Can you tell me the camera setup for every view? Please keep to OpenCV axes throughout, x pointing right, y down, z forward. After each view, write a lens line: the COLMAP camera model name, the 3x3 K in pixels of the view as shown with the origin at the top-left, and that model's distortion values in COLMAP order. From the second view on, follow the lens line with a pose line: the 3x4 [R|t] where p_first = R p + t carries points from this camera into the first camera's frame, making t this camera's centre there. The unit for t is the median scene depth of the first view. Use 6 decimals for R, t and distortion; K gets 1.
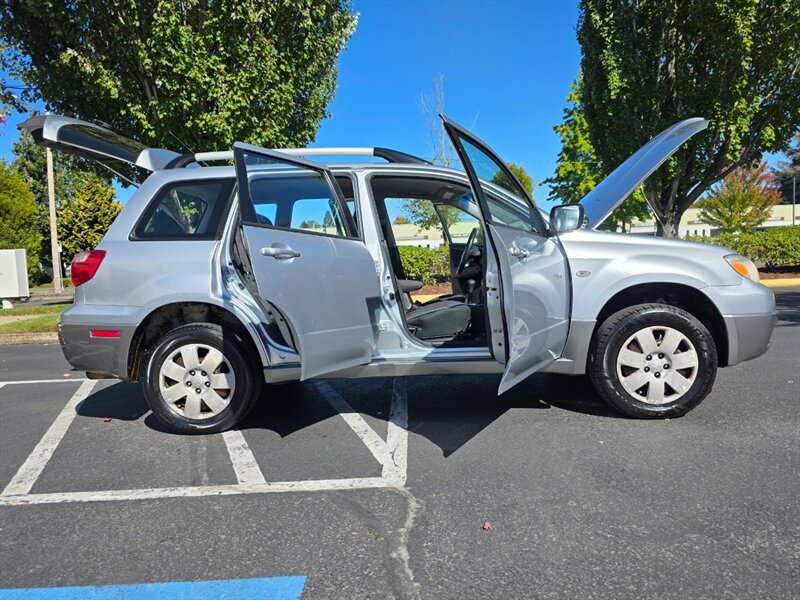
lens RADIAL K [[578.8, 0, 400.0], [0, 578.8, 300.0], [0, 0, 1]] dist [0.051734, -0.000634]
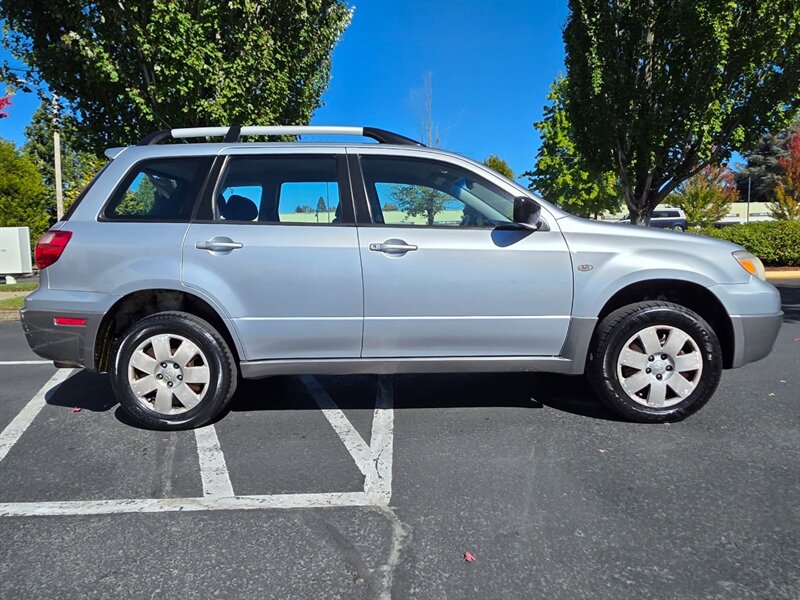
lens RADIAL K [[537.8, 0, 394.7], [0, 537.8, 295.0], [0, 0, 1]] dist [0.019541, -0.002021]
pose [[0.999667, 0.021090, 0.014871, -0.001781], [-0.021441, 0.999485, 0.023868, -0.014963], [-0.014360, -0.024179, 0.999605, 0.130865]]
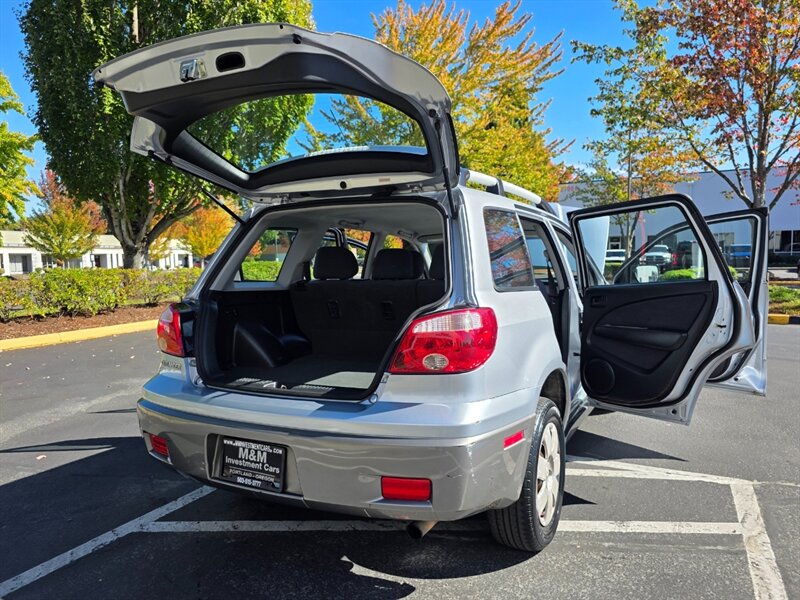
lens RADIAL K [[580.3, 0, 410.6], [0, 580.3, 305.3], [0, 0, 1]] dist [0.022568, -0.000860]
pose [[0.424331, -0.031865, 0.904947, -1.070728], [0.062052, 0.998055, 0.006047, -0.093034], [-0.903379, 0.053588, 0.425482, 0.794754]]
